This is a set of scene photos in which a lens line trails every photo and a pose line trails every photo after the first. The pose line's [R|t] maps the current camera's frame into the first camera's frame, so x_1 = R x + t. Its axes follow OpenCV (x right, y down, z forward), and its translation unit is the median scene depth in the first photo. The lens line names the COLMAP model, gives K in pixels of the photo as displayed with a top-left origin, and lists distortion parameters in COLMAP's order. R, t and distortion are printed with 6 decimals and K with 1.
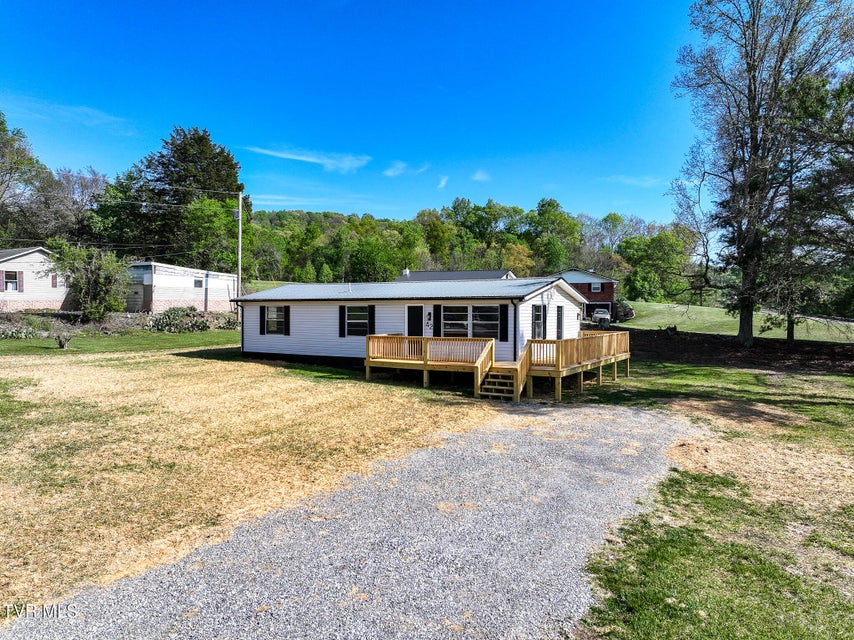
lens RADIAL K [[601.6, 0, 429.9], [0, 601.6, 320.9], [0, 0, 1]] dist [0.005445, 0.003193]
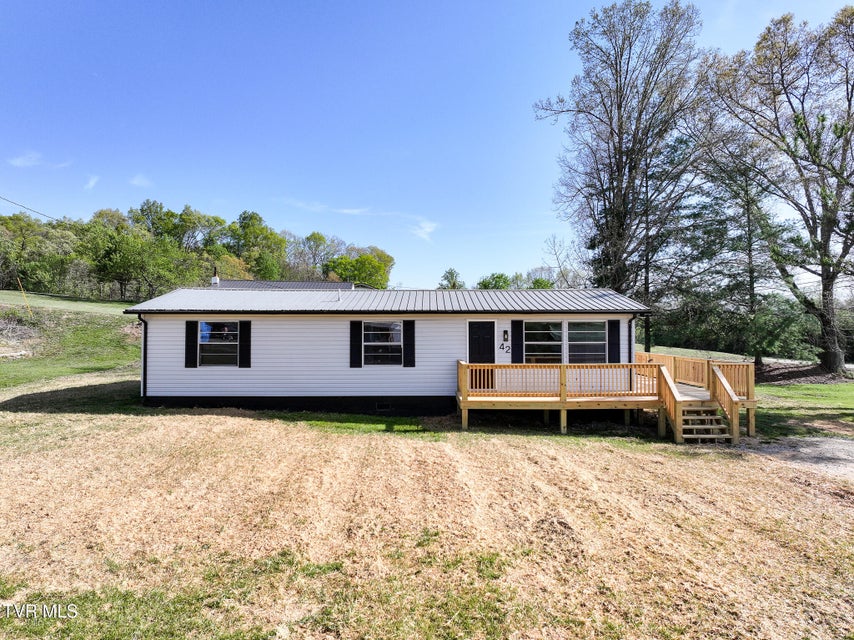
lens RADIAL K [[601.6, 0, 429.9], [0, 601.6, 320.9], [0, 0, 1]] dist [0.005445, 0.003193]
pose [[0.855212, 0.006215, 0.518241, -0.423600], [0.010082, 0.999539, -0.028623, -0.005037], [-0.518180, 0.029704, 0.854755, 0.371452]]
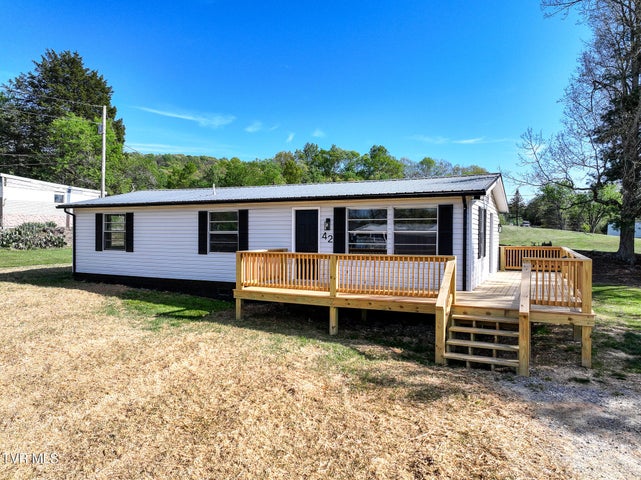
lens RADIAL K [[451.5, 0, 322.7], [0, 451.5, 240.7], [0, 0, 1]] dist [0.005445, 0.003193]
pose [[0.996069, 0.001849, 0.088564, -0.048174], [-0.001691, 0.999997, -0.001858, 0.011427], [-0.088567, 0.001701, 0.996069, 0.432955]]
